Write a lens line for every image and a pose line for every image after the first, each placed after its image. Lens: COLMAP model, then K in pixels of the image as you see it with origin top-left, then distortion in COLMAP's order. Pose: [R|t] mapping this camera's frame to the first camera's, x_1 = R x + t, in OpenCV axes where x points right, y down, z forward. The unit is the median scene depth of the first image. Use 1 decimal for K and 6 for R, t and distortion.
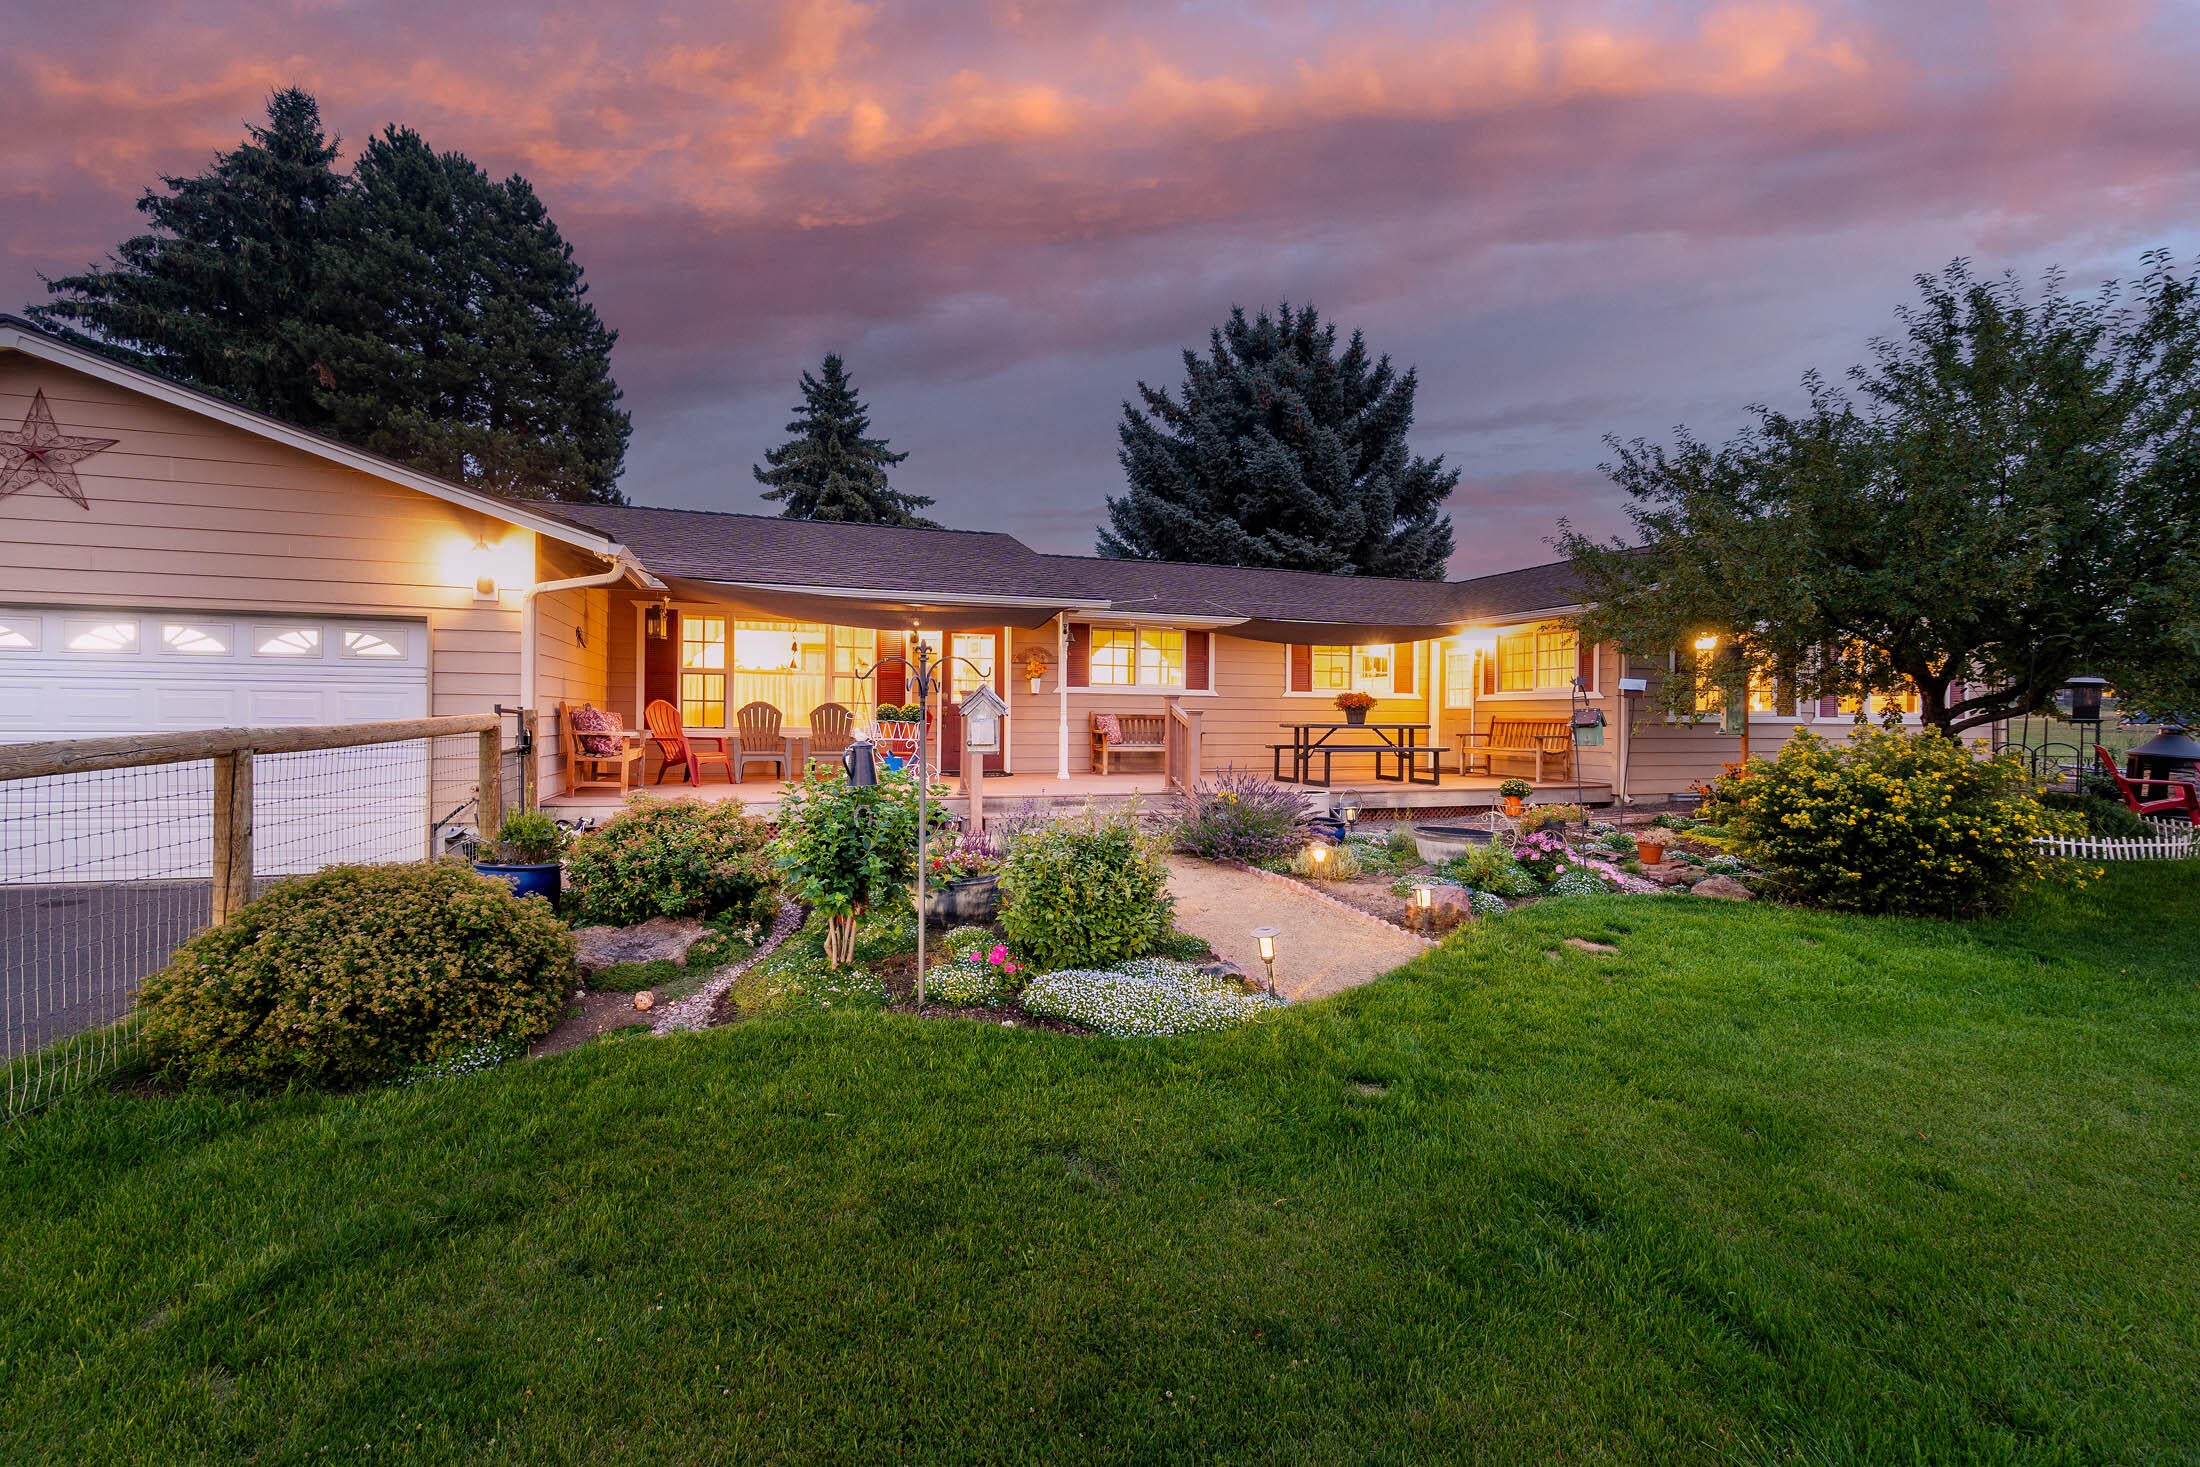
lens RADIAL K [[963.4, 0, 1096.1], [0, 963.4, 730.7], [0, 0, 1]] dist [0.002960, -0.000520]
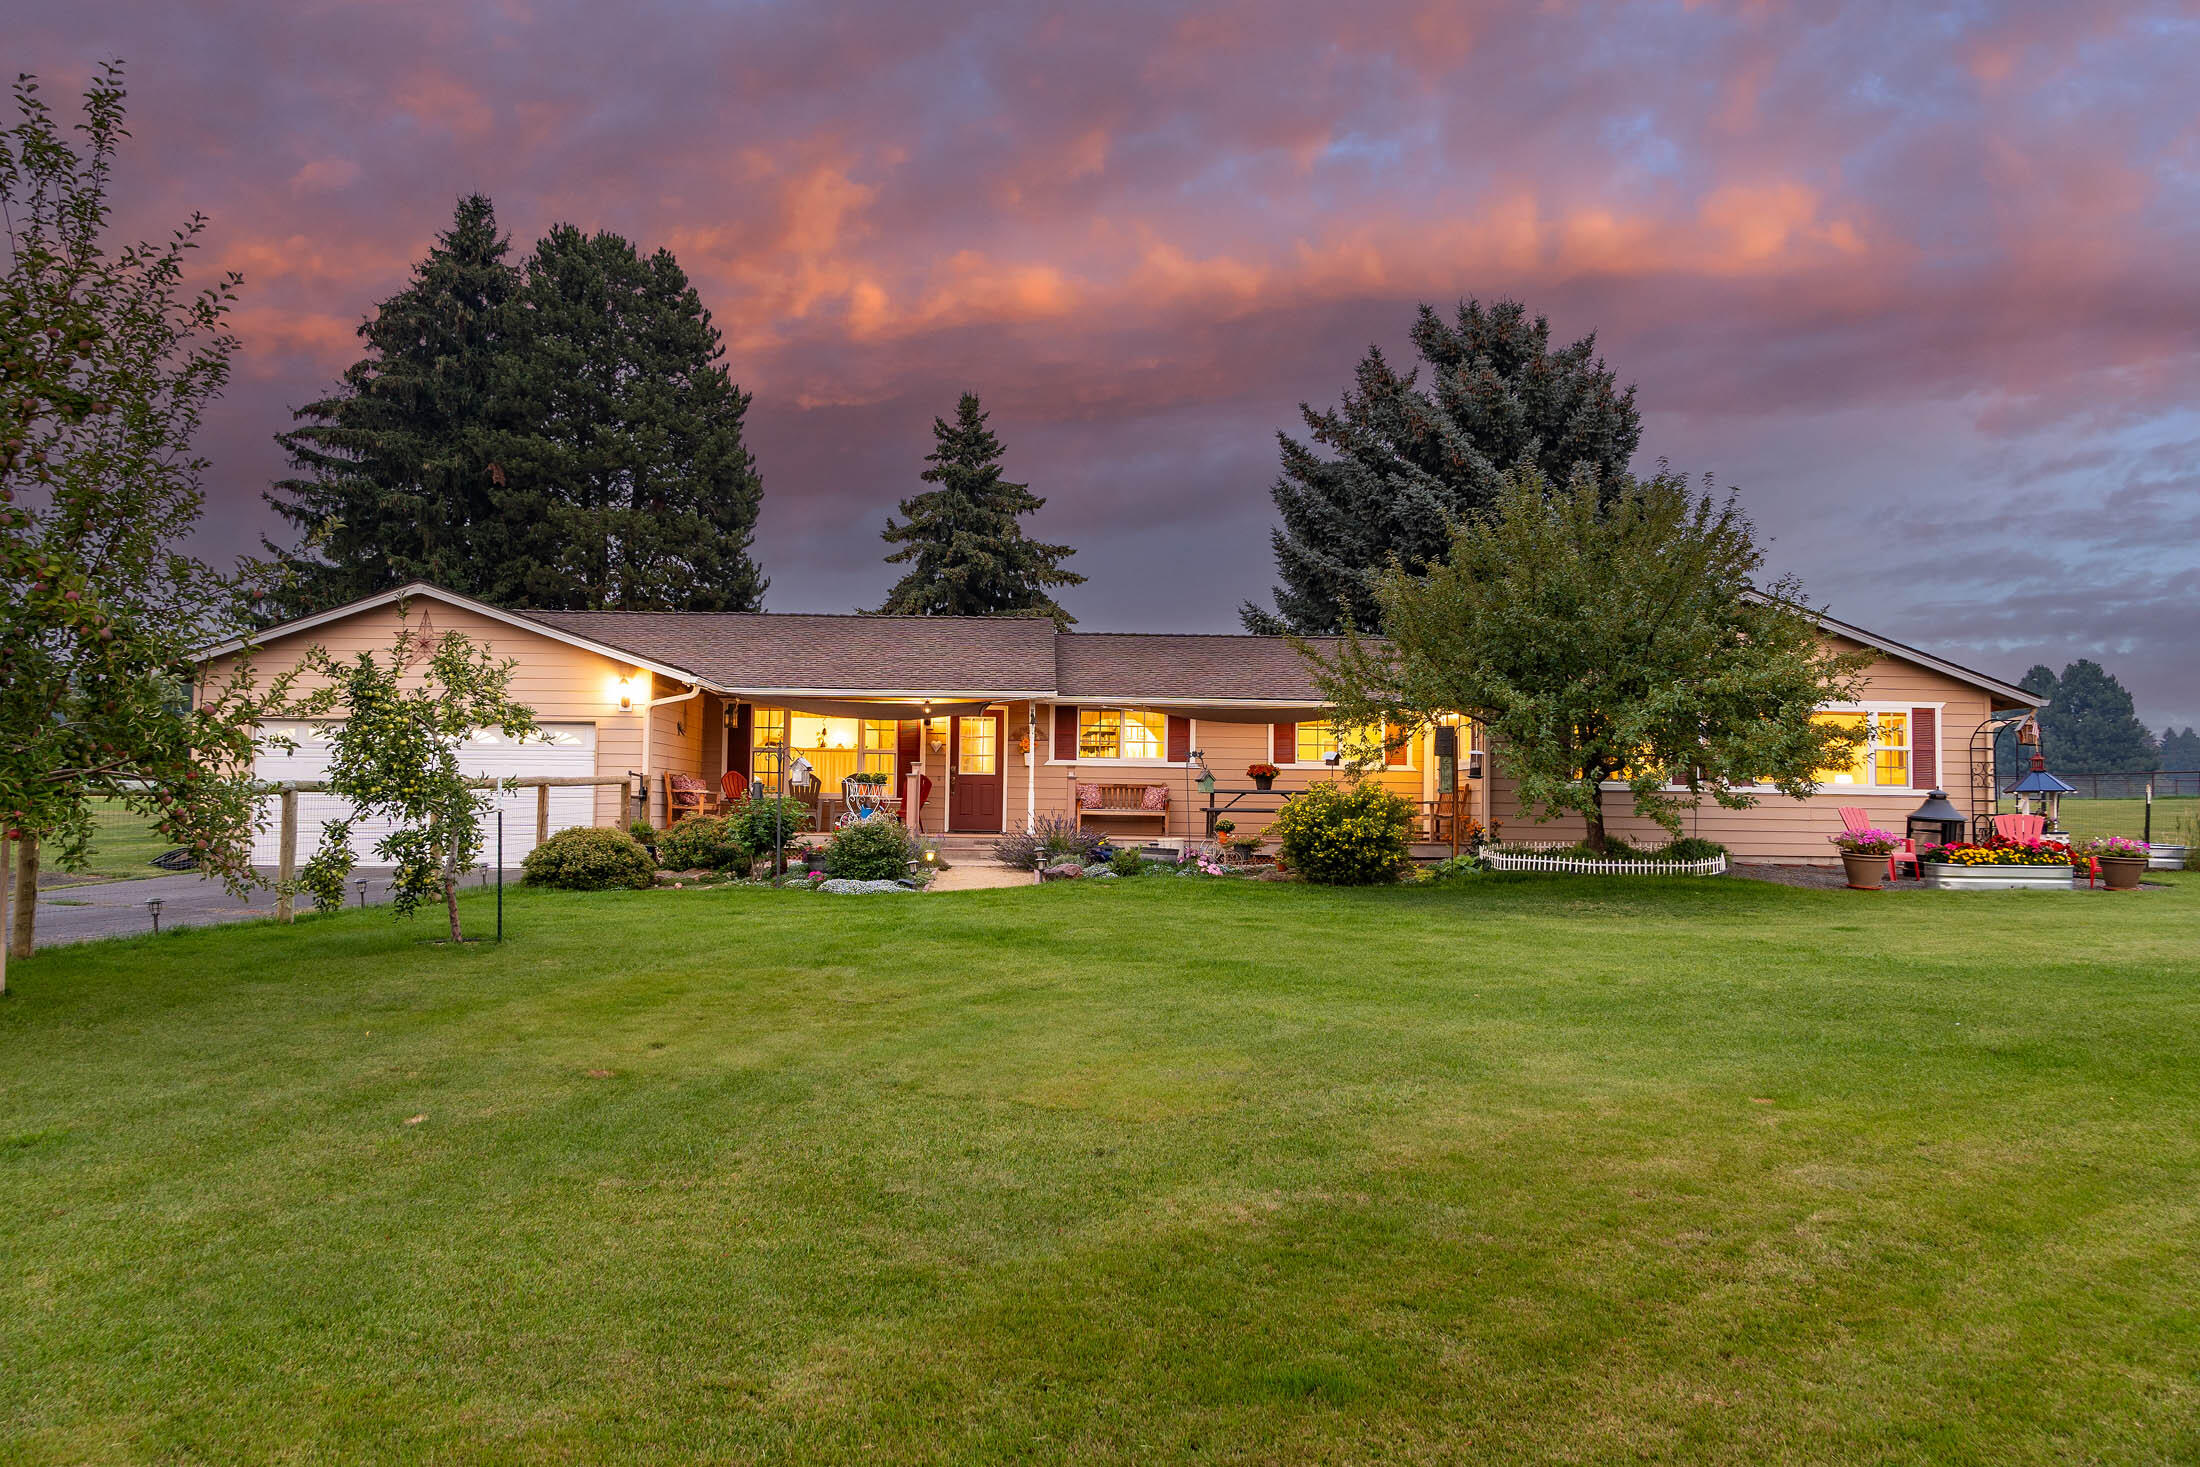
lens RADIAL K [[1678.8, 0, 1090.2], [0, 1678.8, 741.1], [0, 0, 1]] dist [-0.001773, 0.000957]
pose [[0.958290, -0.009410, -0.285642, 0.352376], [-0.007700, 0.998245, -0.058718, 0.030142], [0.285694, 0.058469, 0.956536, -0.563075]]
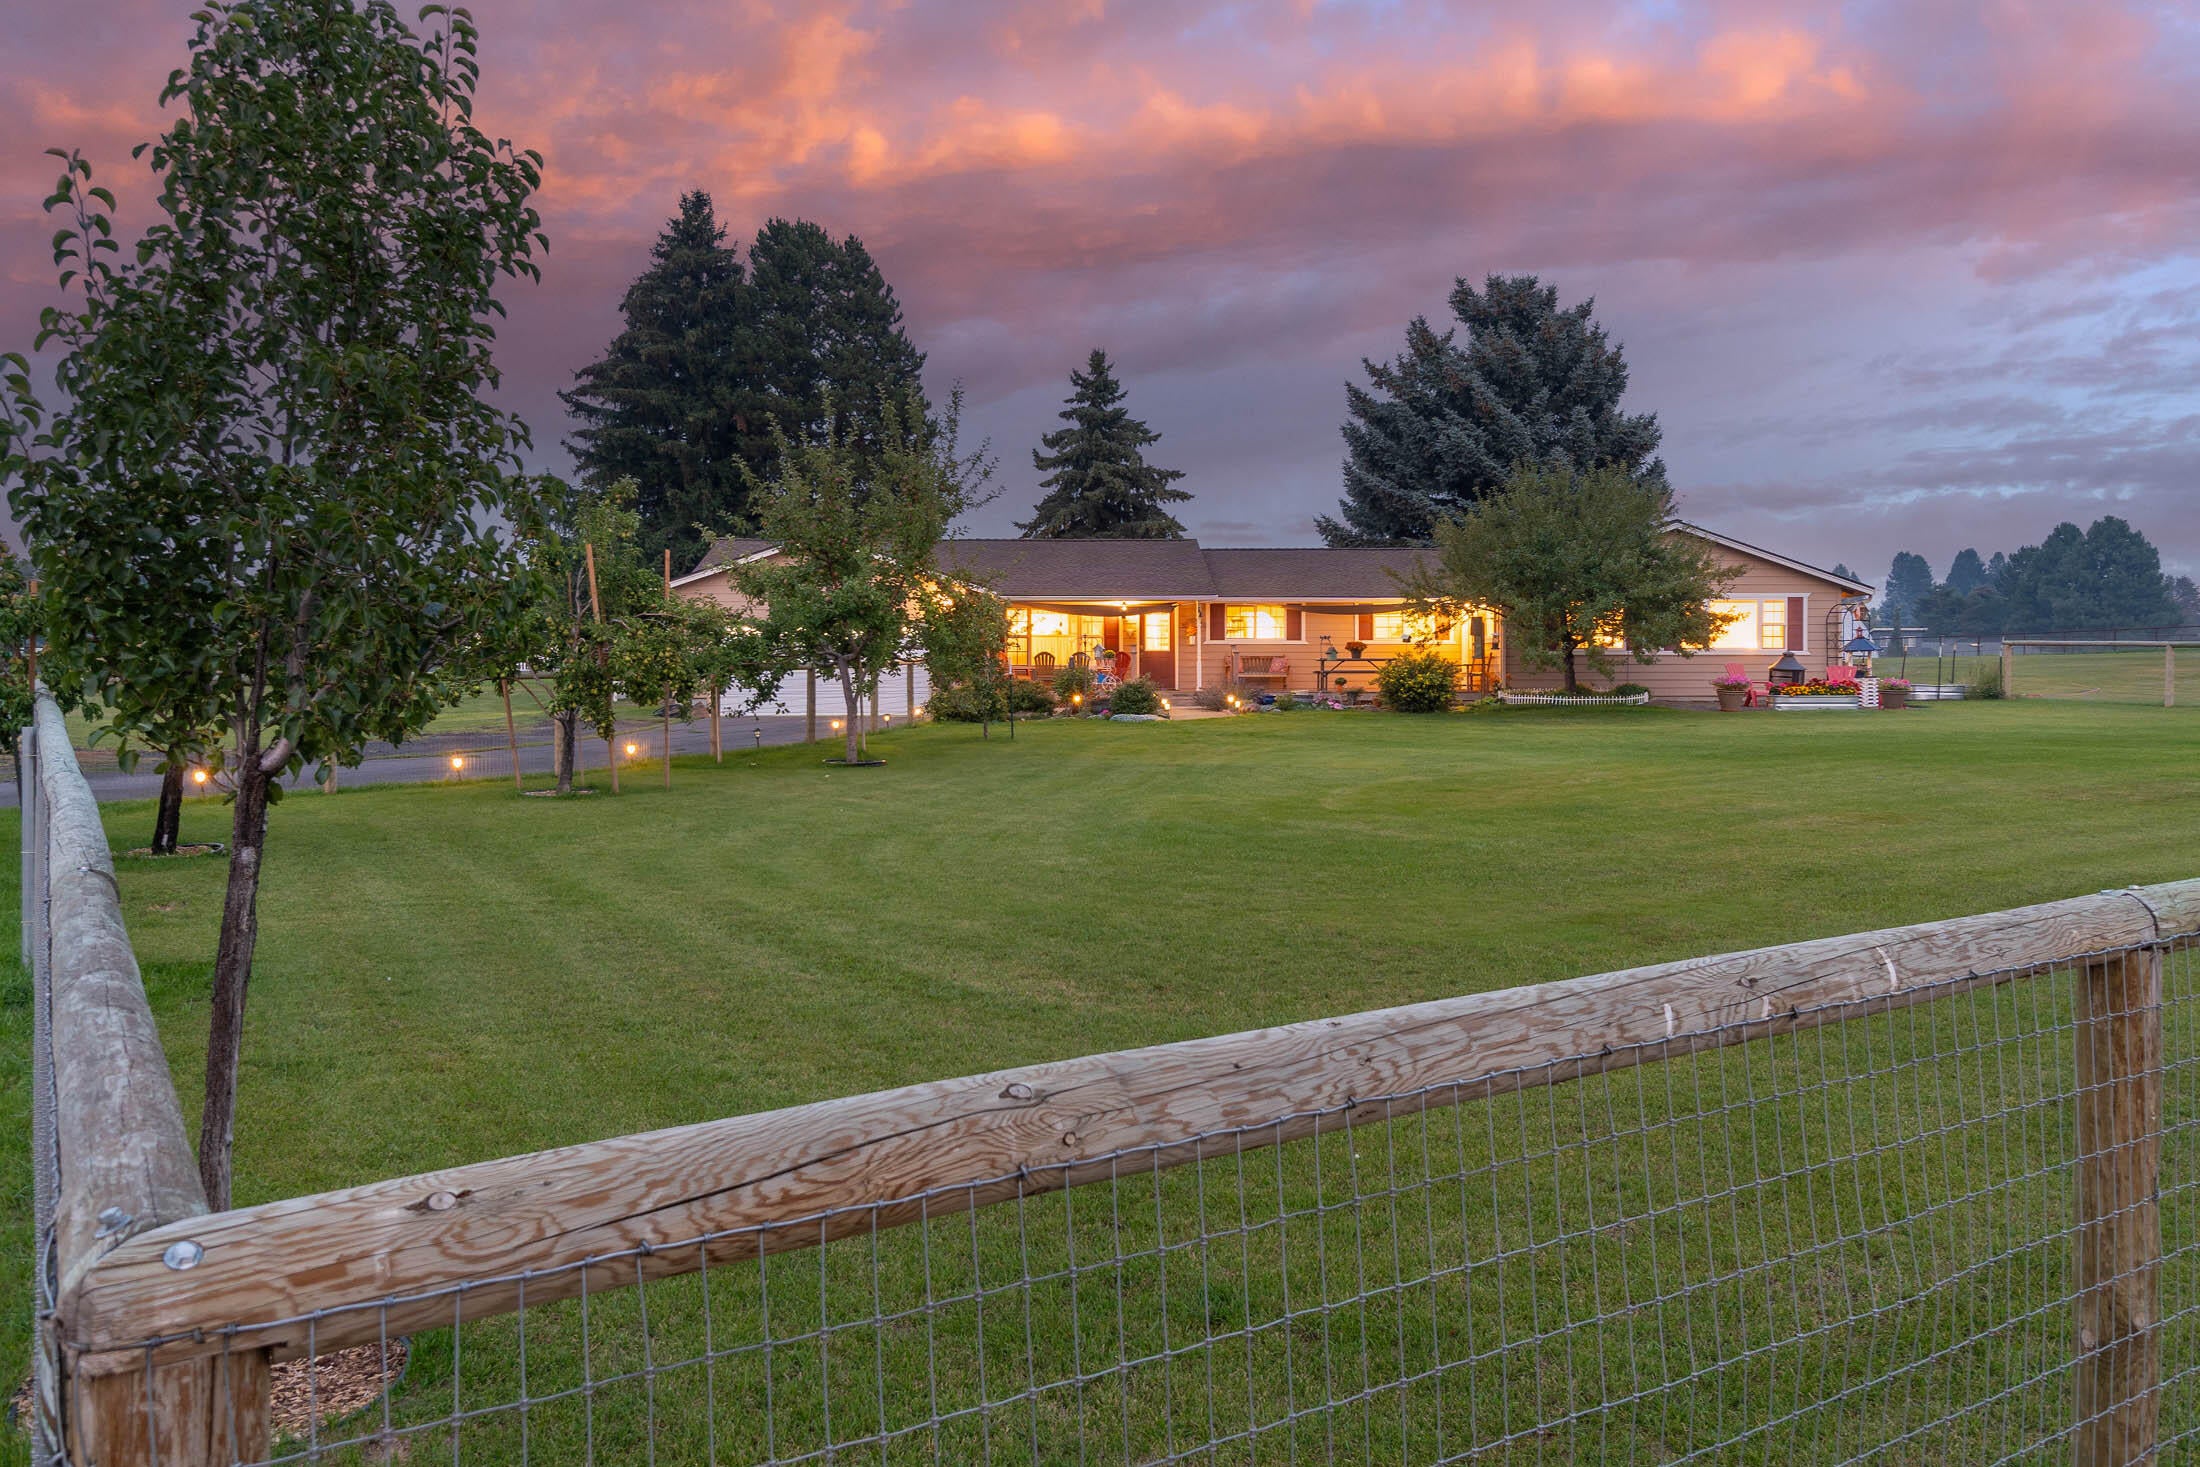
lens RADIAL K [[1725.1, 0, 1099.2], [0, 1725.1, 718.2], [0, 0, 1]] dist [0.072680, 0.002005]
pose [[0.957133, -0.006774, -0.289571, 0.400265], [0.007976, 0.999964, 0.002973, 0.049267], [0.289540, -0.005155, 0.957152, -1.206323]]
